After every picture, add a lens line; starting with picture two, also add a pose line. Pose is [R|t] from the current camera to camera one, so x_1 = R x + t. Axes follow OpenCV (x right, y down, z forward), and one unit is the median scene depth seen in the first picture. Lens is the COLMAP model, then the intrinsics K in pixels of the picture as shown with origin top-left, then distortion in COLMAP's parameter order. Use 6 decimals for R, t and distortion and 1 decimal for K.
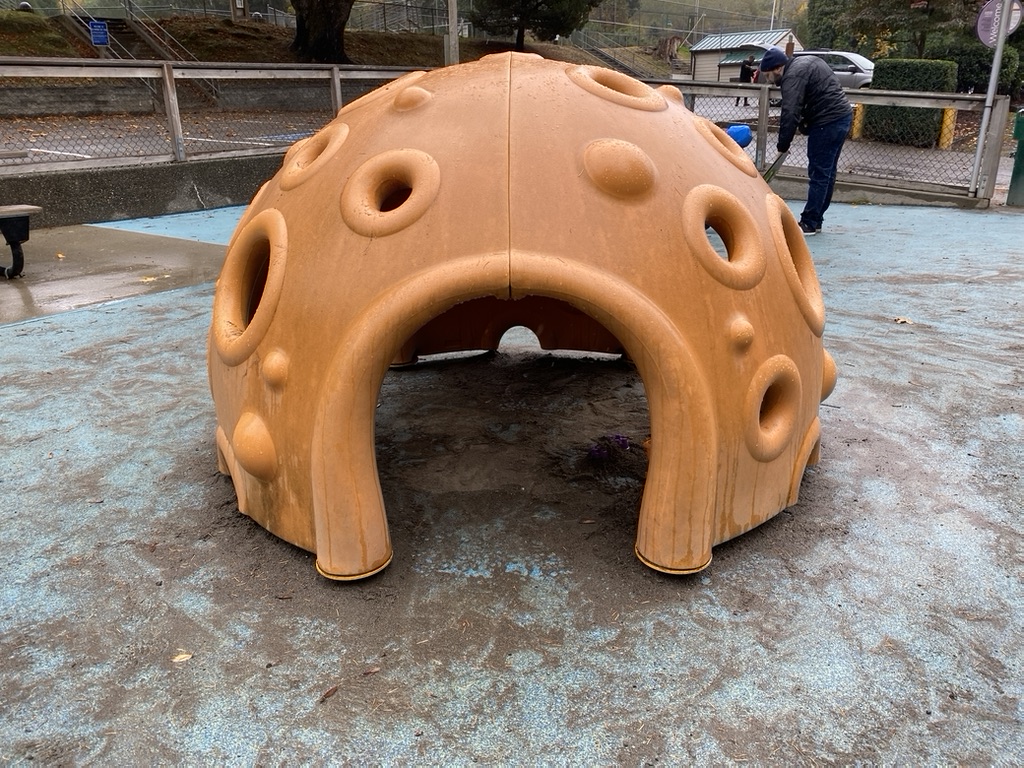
lens RADIAL K [[779.3, 0, 512.2], [0, 779.3, 383.3], [0, 0, 1]] dist [-0.001996, -0.000806]
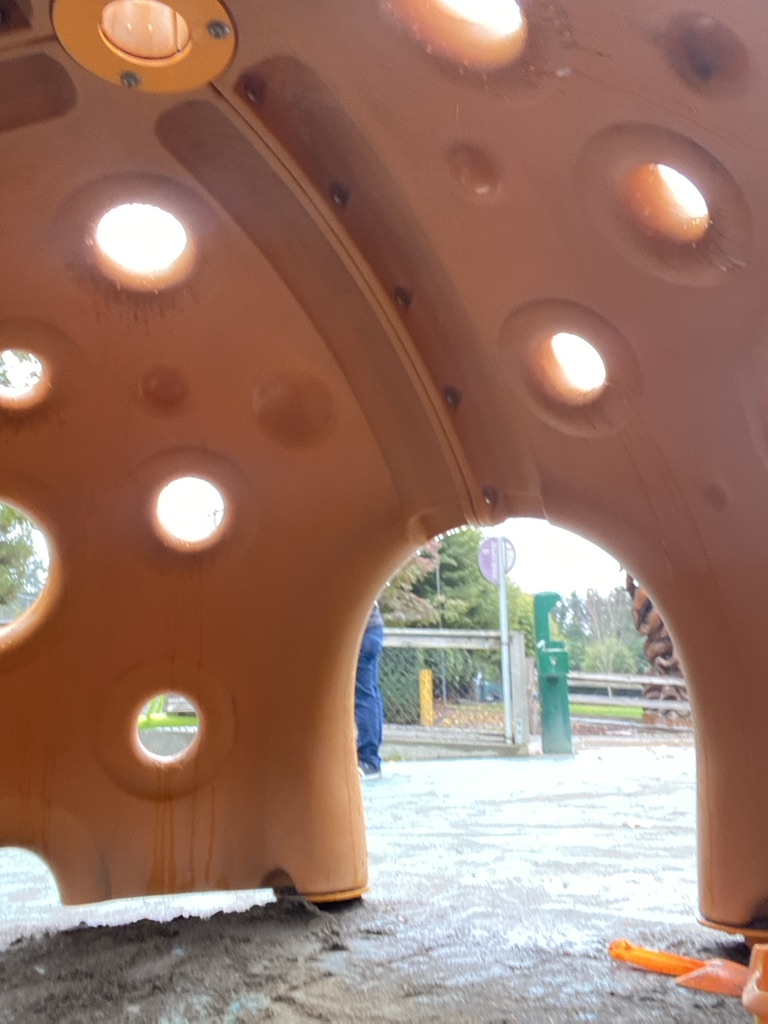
lens RADIAL K [[901.1, 0, 382.8], [0, 901.1, 511.7], [0, 0, 1]] dist [0.000561, -0.001159]
pose [[0.882508, 0.090260, 0.461556, -0.017237], [0.173603, 0.849579, -0.498074, 0.014675], [-0.437084, 0.519682, 0.734090, 0.200073]]
